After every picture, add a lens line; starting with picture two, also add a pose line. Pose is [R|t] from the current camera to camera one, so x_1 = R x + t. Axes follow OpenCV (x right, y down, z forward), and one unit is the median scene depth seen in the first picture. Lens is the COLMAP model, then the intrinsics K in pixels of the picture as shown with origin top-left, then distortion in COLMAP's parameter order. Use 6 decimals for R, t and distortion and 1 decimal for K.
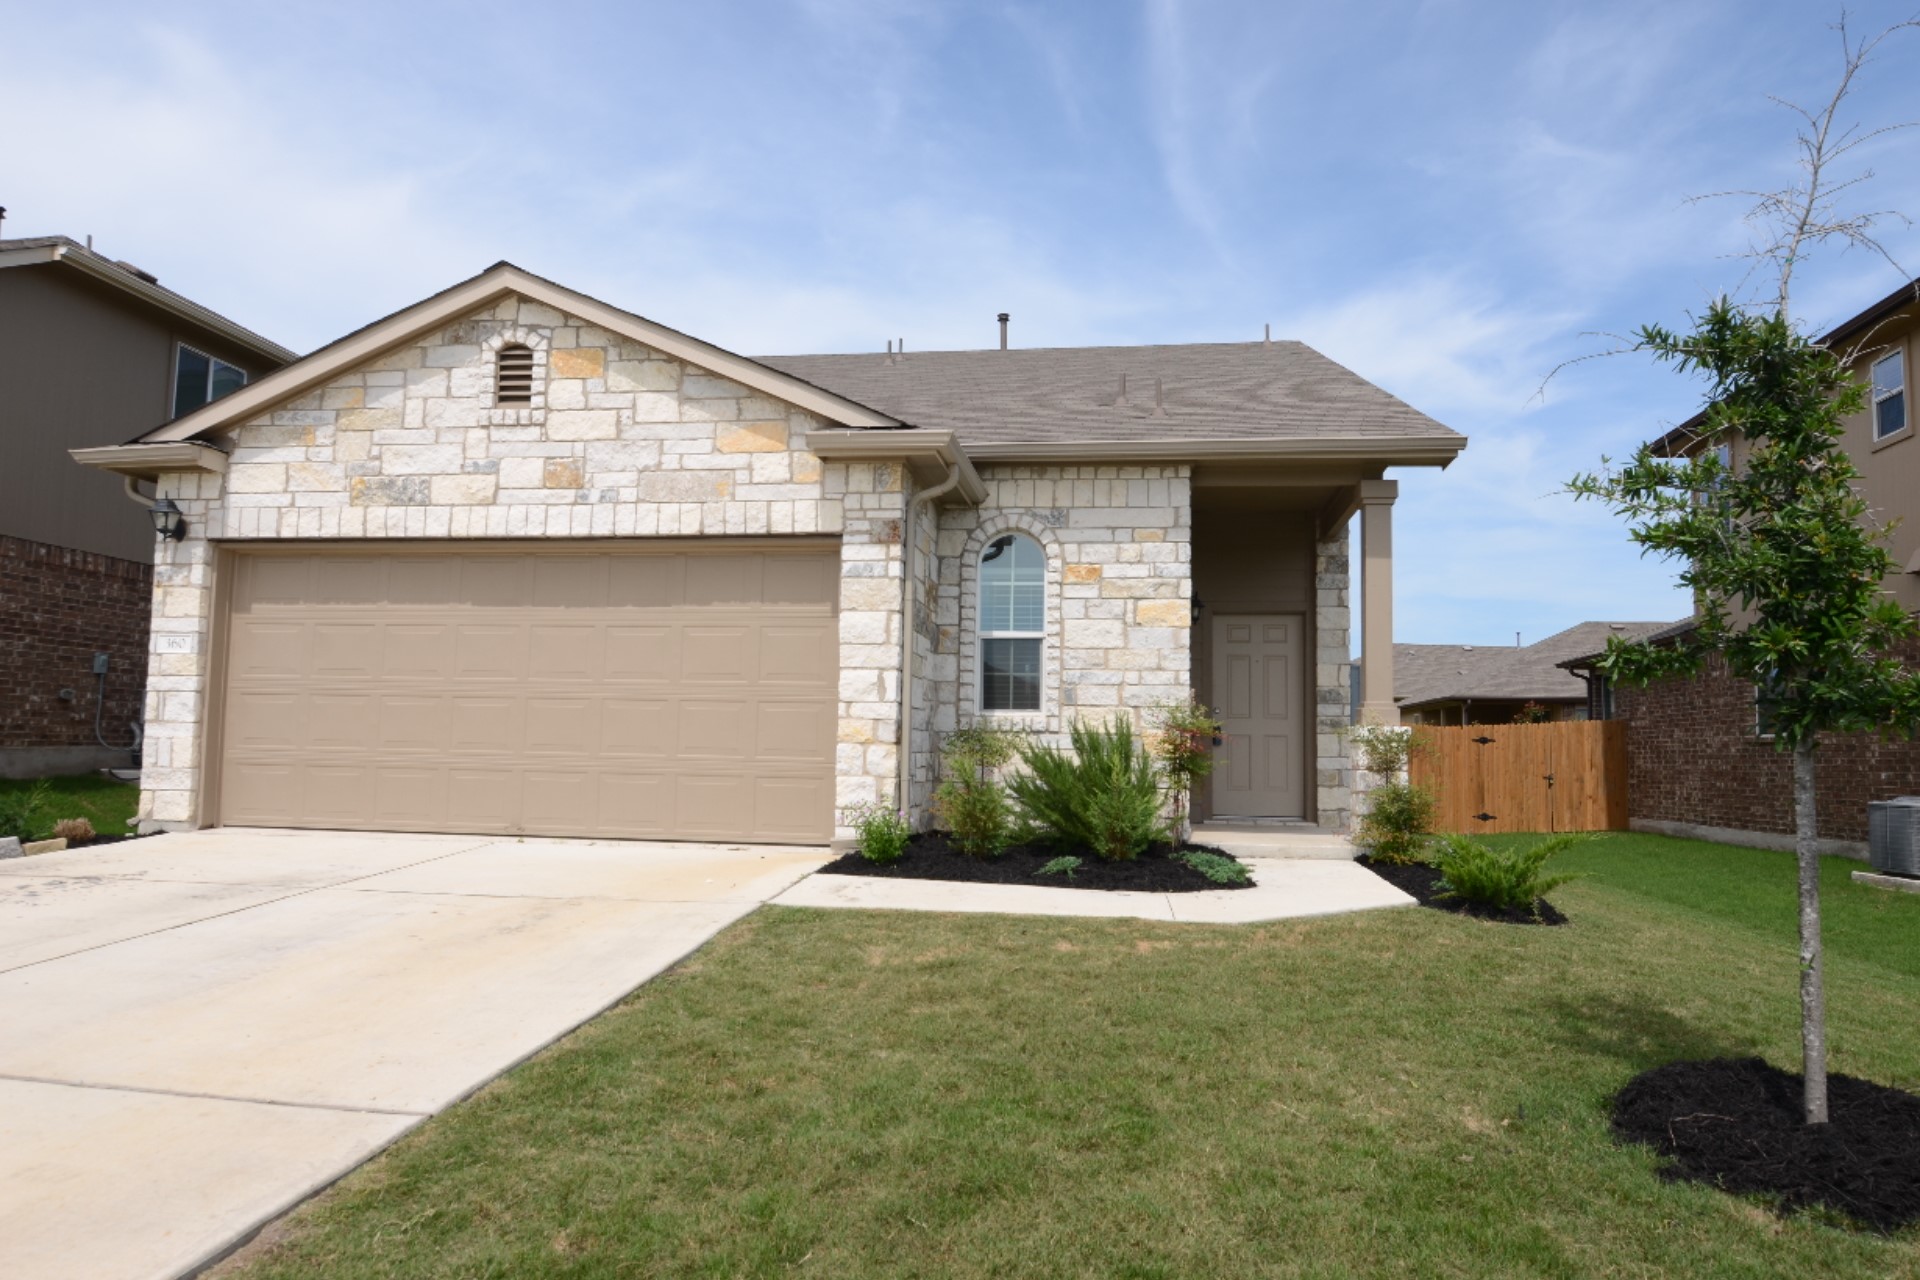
lens RADIAL K [[1254.9, 0, 960.0], [0, 1254.9, 640.0], [0, 0, 1]] dist [0.002635, 0.001608]
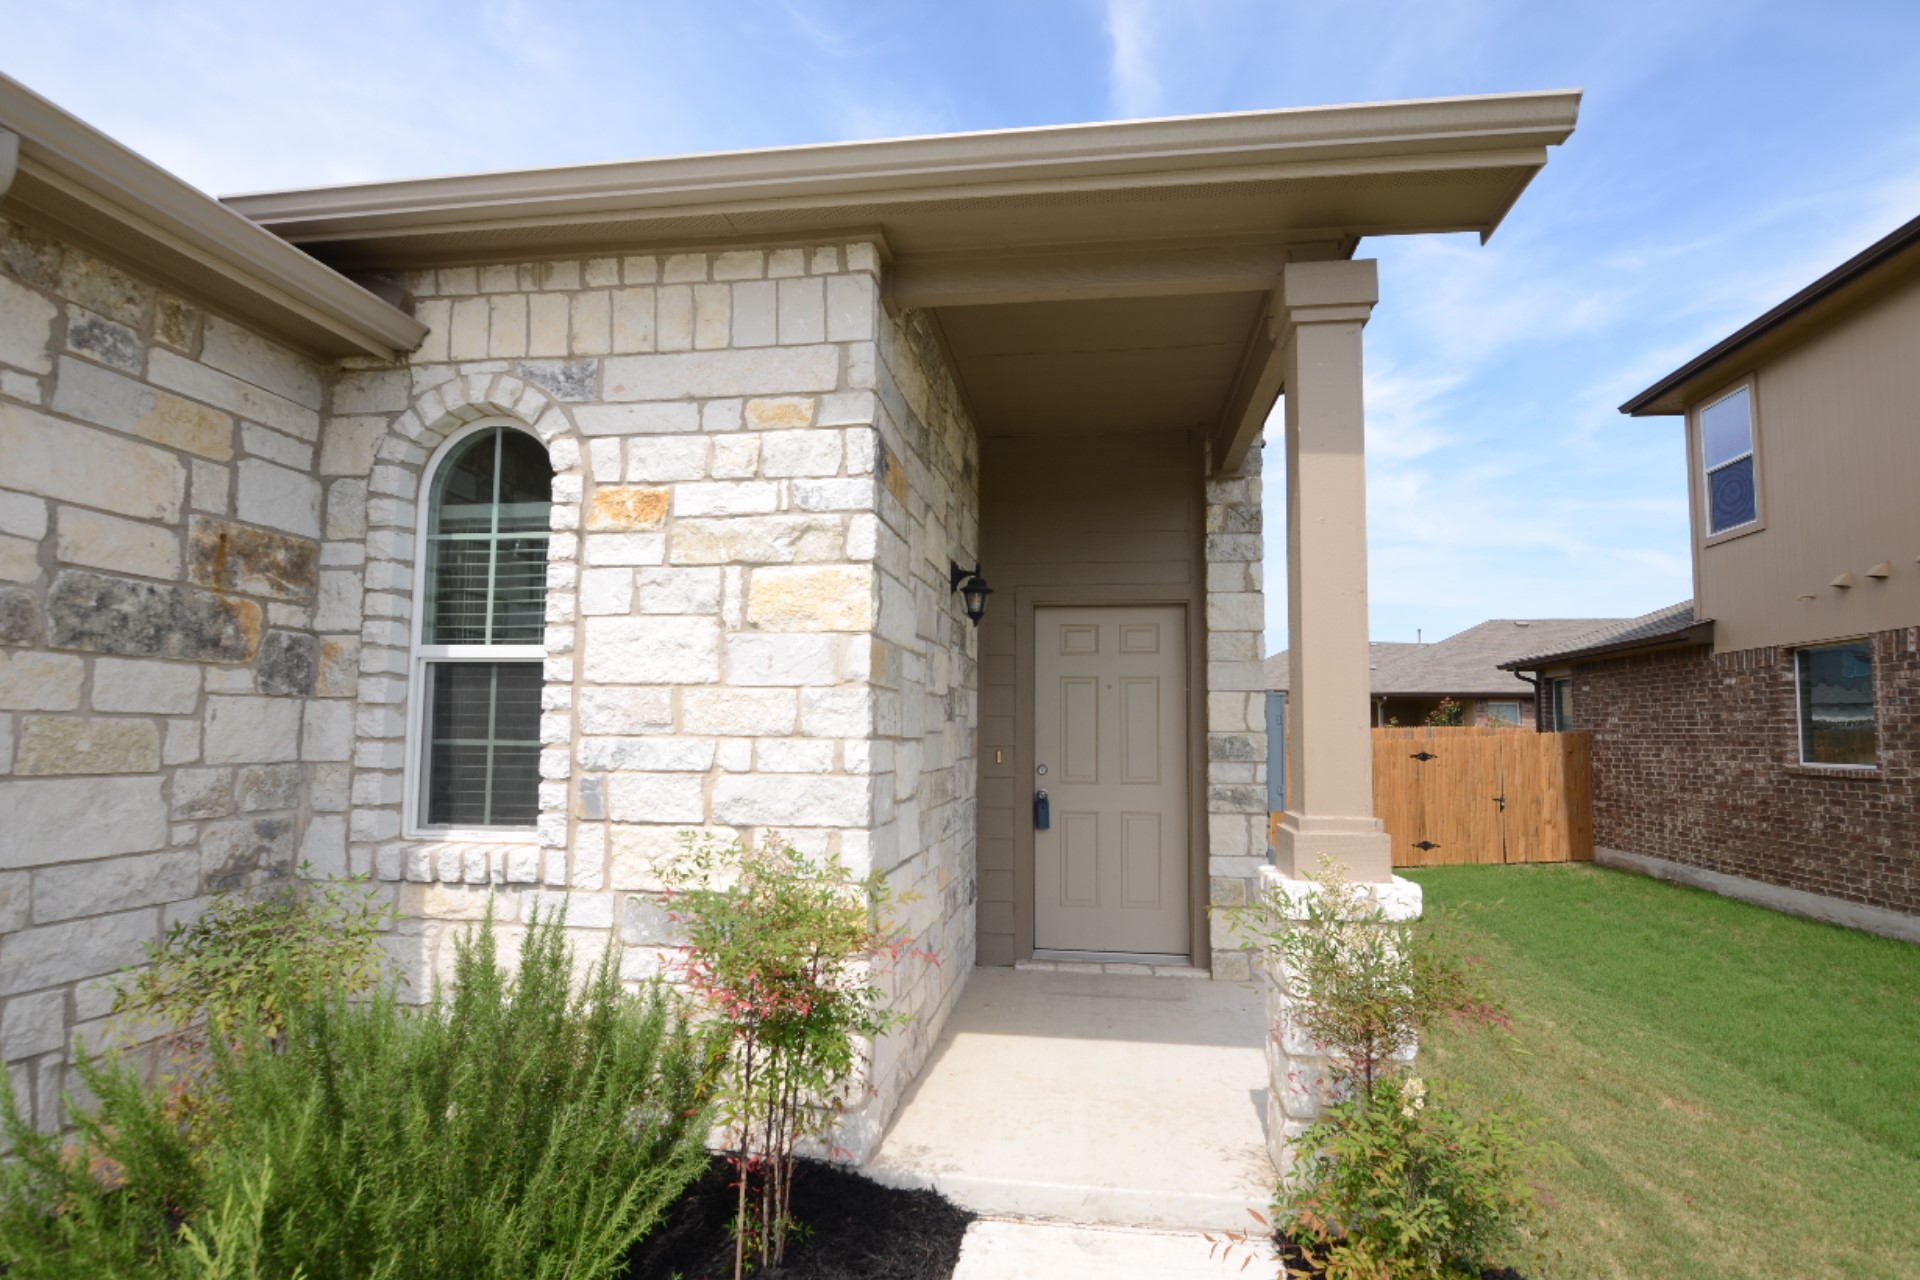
lens RADIAL K [[993.7, 0, 960.0], [0, 993.7, 640.0], [0, 0, 1]] dist [-0.006027, -0.000806]
pose [[0.999953, -0.009686, -0.000576, 0.206232], [0.009687, 0.999953, 0.000683, -0.007285], [0.000570, -0.000688, 1.000000, 0.656695]]
